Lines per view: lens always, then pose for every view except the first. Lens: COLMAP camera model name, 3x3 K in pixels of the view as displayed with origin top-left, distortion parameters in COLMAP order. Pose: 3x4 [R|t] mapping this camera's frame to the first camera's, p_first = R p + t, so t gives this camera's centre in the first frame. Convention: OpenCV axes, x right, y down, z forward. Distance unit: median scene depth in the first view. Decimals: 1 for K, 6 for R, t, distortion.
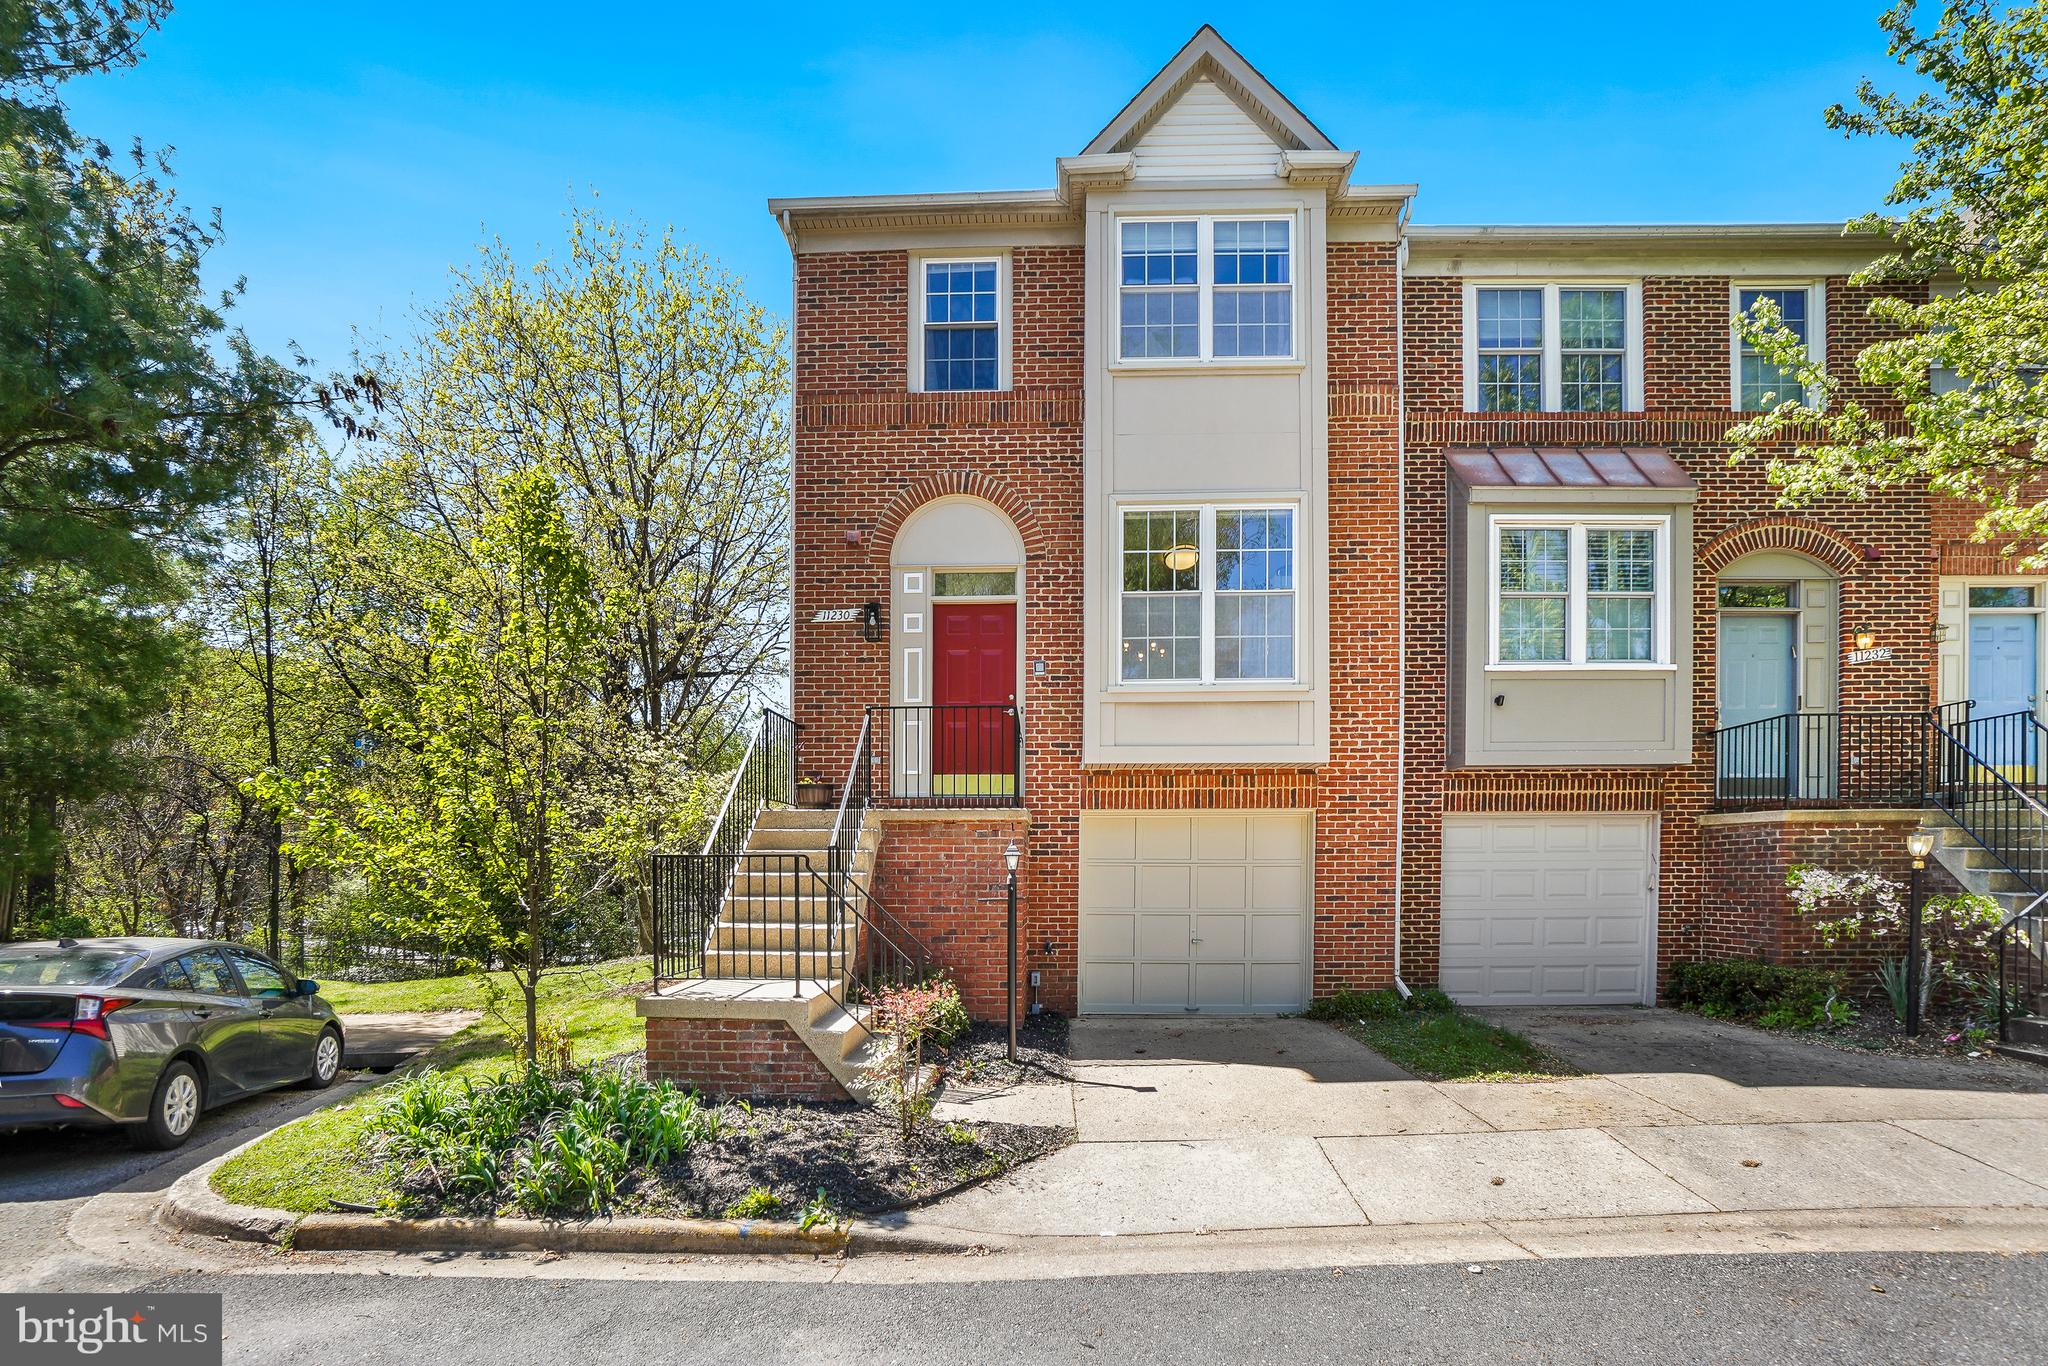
lens RADIAL K [[915.0, 0, 1023.2], [0, 915.0, 693.2], [0, 0, 1]] dist [-0.031708, 0.004971]
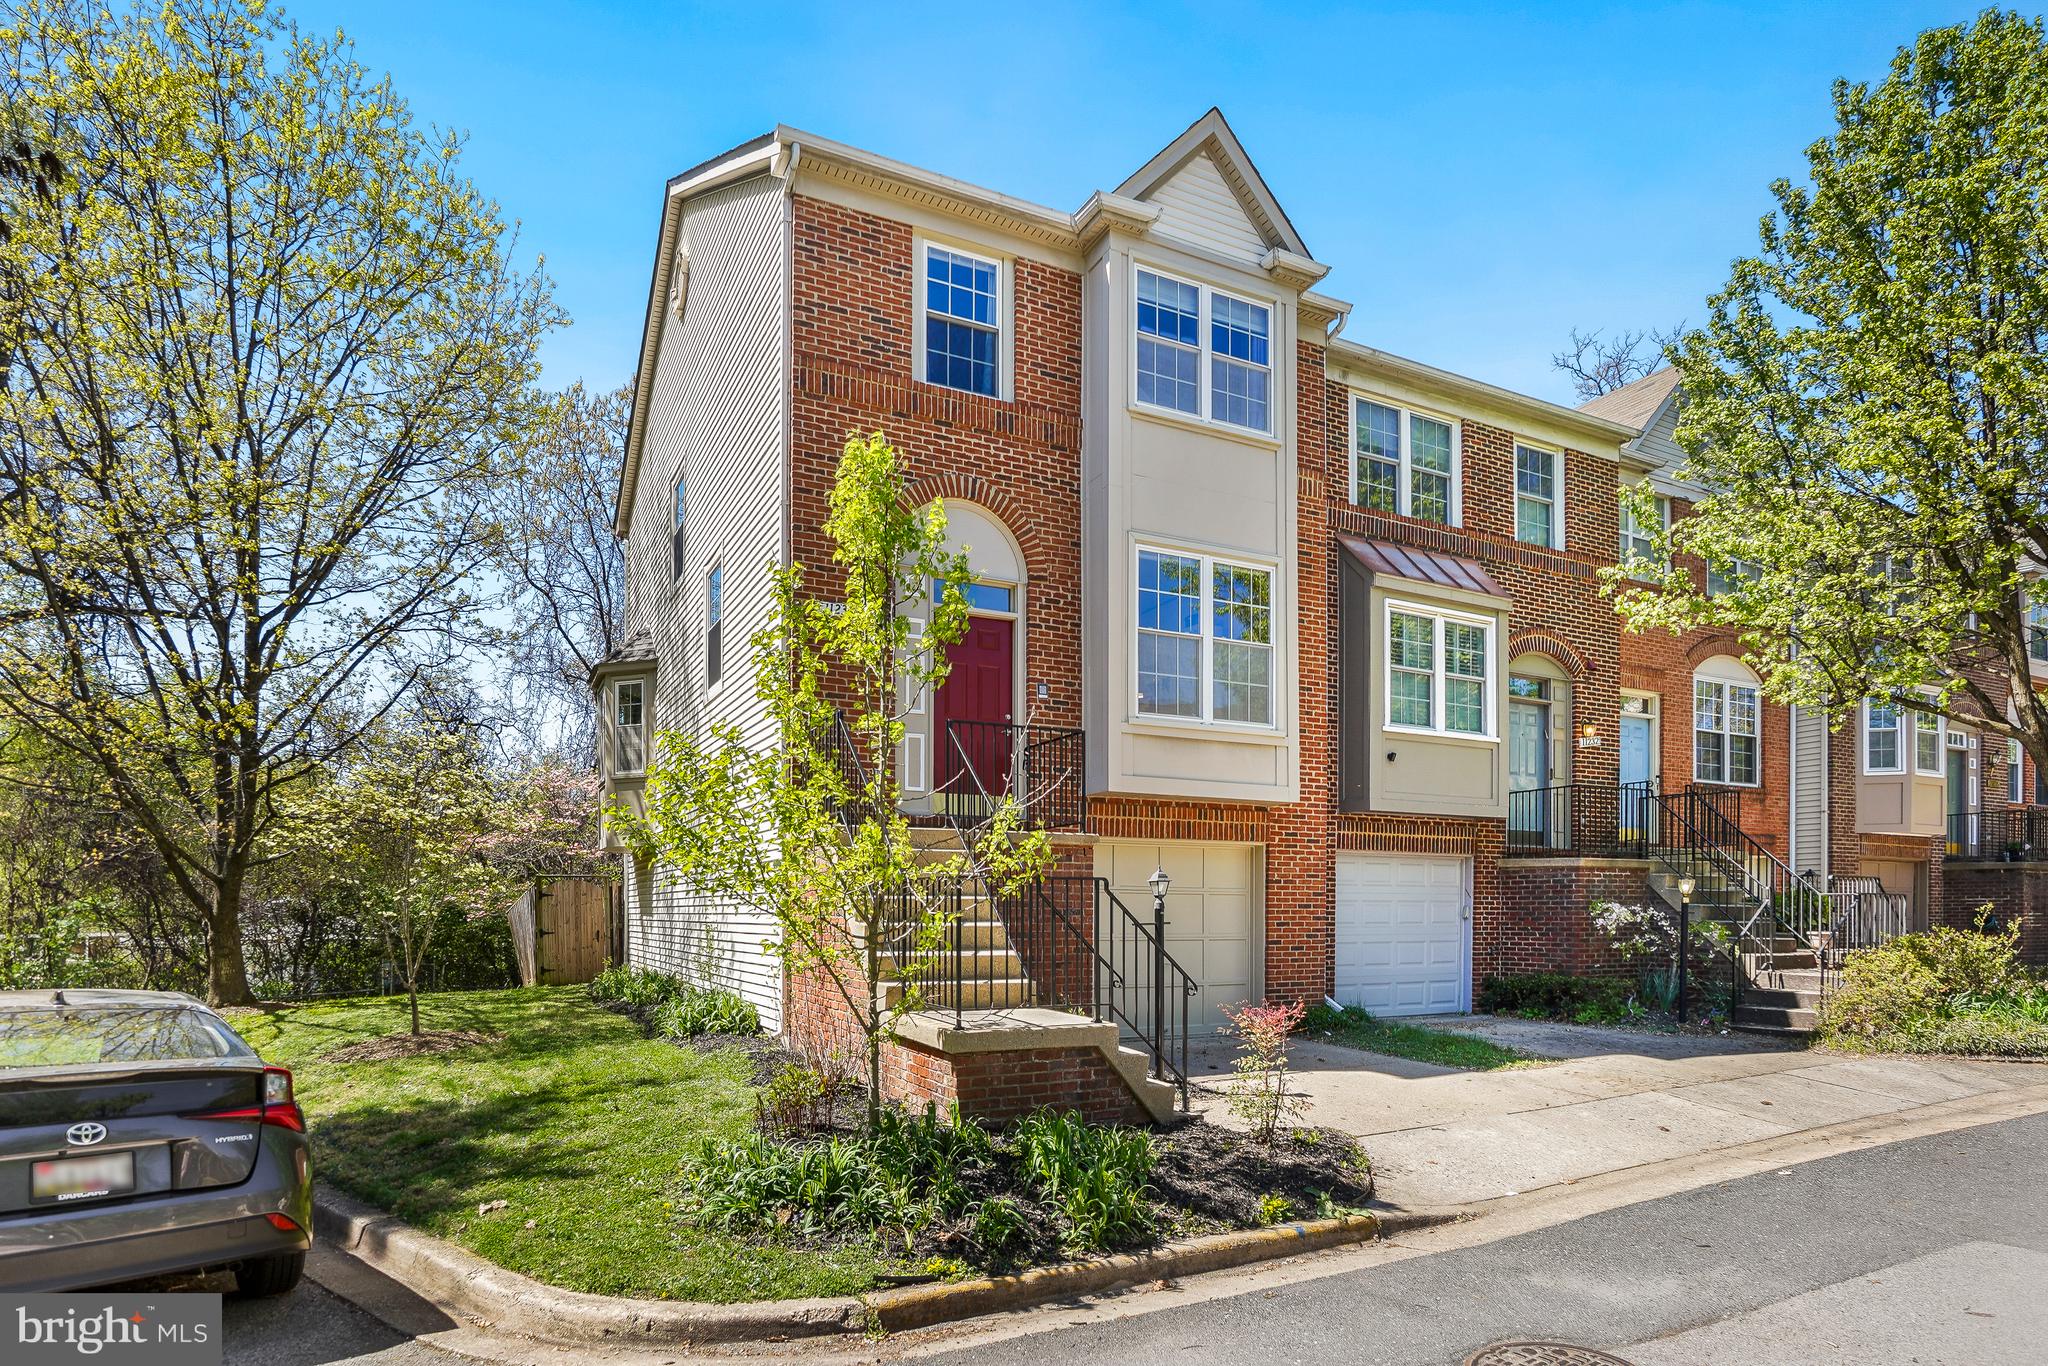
lens RADIAL K [[1007.4, 0, 1022.8], [0, 1007.4, 673.0], [0, 0, 1]] dist [-0.014143, -0.001690]
pose [[0.895116, 0.106554, 0.432913, -0.466973], [-0.094483, 0.994301, -0.049372, 0.009375], [-0.435707, 0.003291, 0.900083, 0.026188]]
